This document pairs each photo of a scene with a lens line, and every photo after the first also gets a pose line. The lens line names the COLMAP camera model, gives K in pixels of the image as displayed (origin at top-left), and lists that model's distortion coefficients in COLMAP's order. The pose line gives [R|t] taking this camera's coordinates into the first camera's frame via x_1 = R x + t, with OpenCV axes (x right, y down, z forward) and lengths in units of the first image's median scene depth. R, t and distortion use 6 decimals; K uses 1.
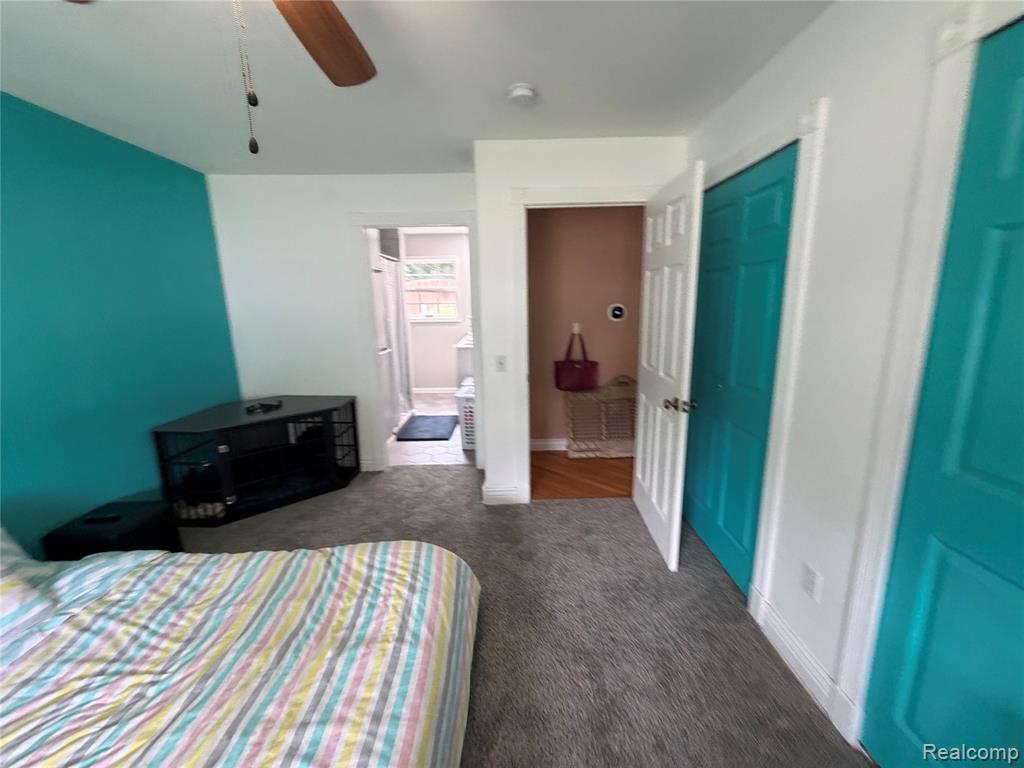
lens RADIAL K [[410.3, 0, 511.9], [0, 410.3, 380.8], [0, 0, 1]] dist [-0.002124, 0.000163]
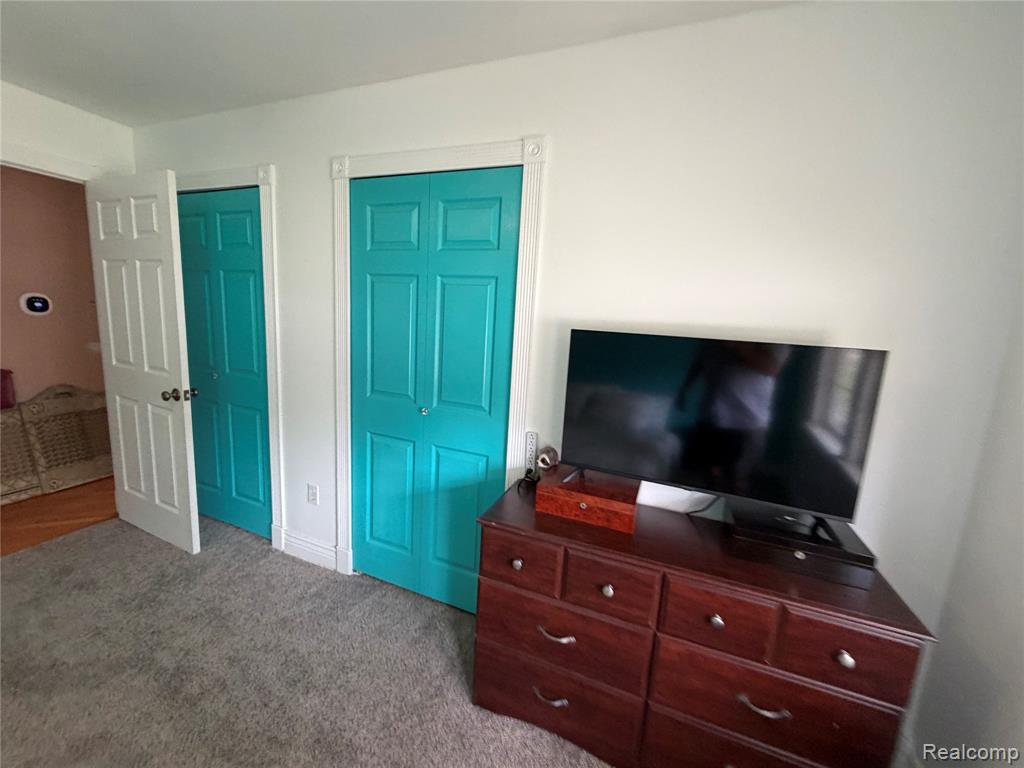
lens RADIAL K [[407.6, 0, 512.0], [0, 407.6, 384.0], [0, 0, 1]] dist [-0.001695, 0.000069]
pose [[0.374371, -0.109483, 0.920793, -0.229952], [0.114026, 0.990904, 0.071460, 0.052063], [-0.920242, 0.078242, 0.383450, -0.189774]]
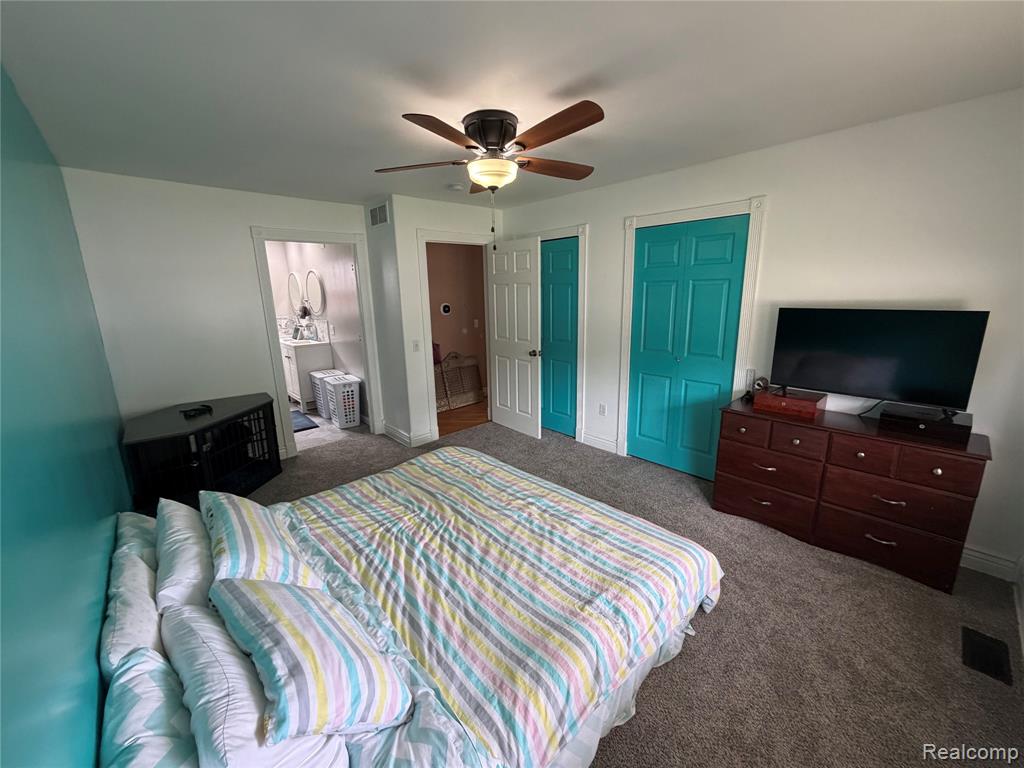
lens RADIAL K [[407.6, 0, 512.0], [0, 407.6, 384.0], [0, 0, 1]] dist [-0.001695, 0.000069]
pose [[0.739313, -0.150842, 0.656249, -0.992254], [0.139312, 0.987764, 0.070098, 0.049491], [-0.658793, 0.039599, 0.751281, -0.409813]]
